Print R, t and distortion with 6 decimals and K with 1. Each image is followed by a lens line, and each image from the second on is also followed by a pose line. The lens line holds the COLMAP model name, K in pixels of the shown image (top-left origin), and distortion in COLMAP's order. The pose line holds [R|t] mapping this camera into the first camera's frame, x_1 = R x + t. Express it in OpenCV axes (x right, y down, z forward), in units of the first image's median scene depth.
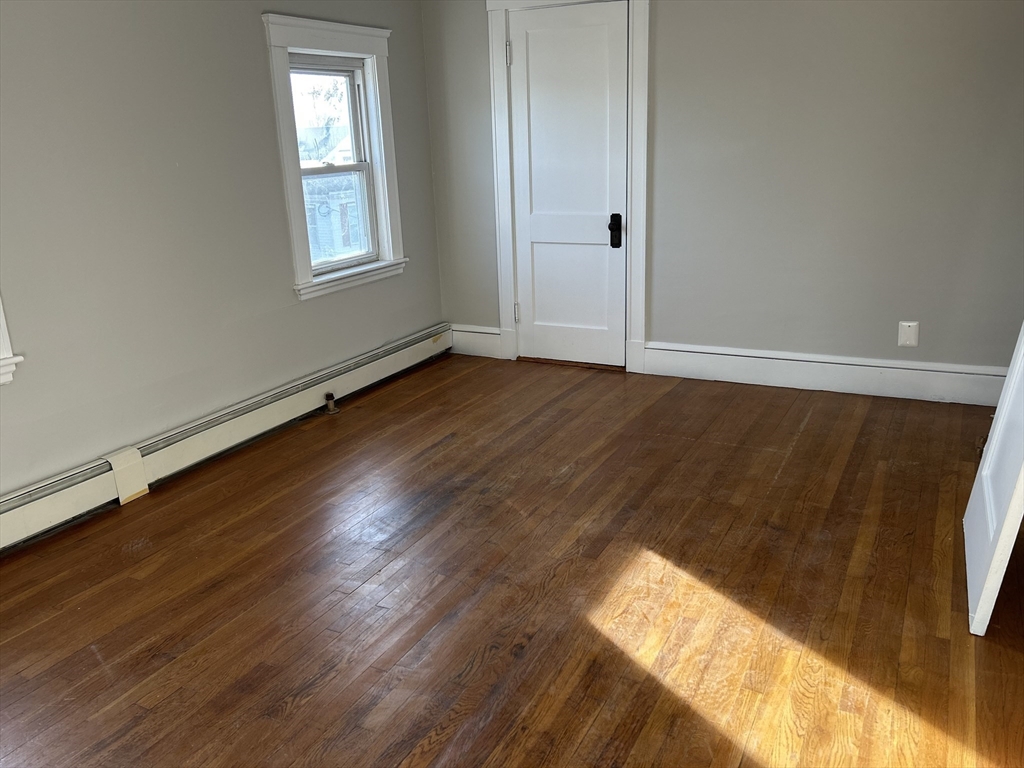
lens RADIAL K [[832.9, 0, 510.9], [0, 832.9, 388.5], [0, 0, 1]] dist [0.055943, -0.048255]
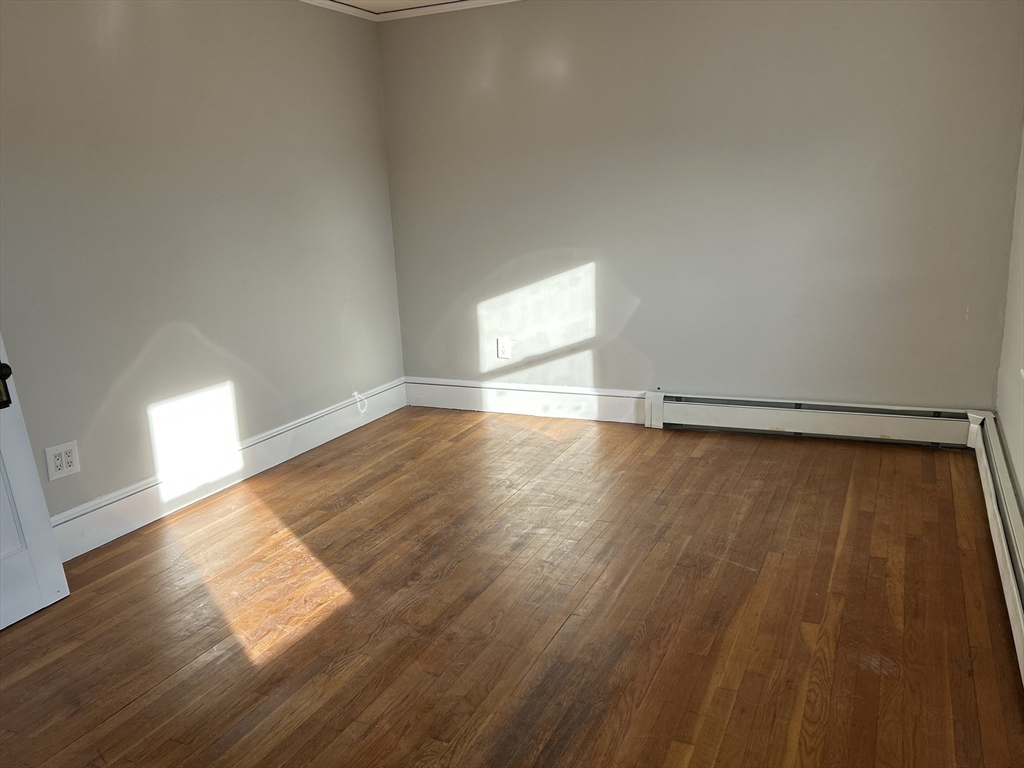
lens RADIAL K [[832.9, 0, 511.1], [0, 832.9, 382.5], [0, 0, 1]] dist [0.055943, -0.048255]
pose [[-0.995810, 0.086009, -0.031049, -0.080611], [0.059052, 0.864130, 0.499792, -0.386133], [0.069817, 0.495864, -0.865589, 1.277279]]
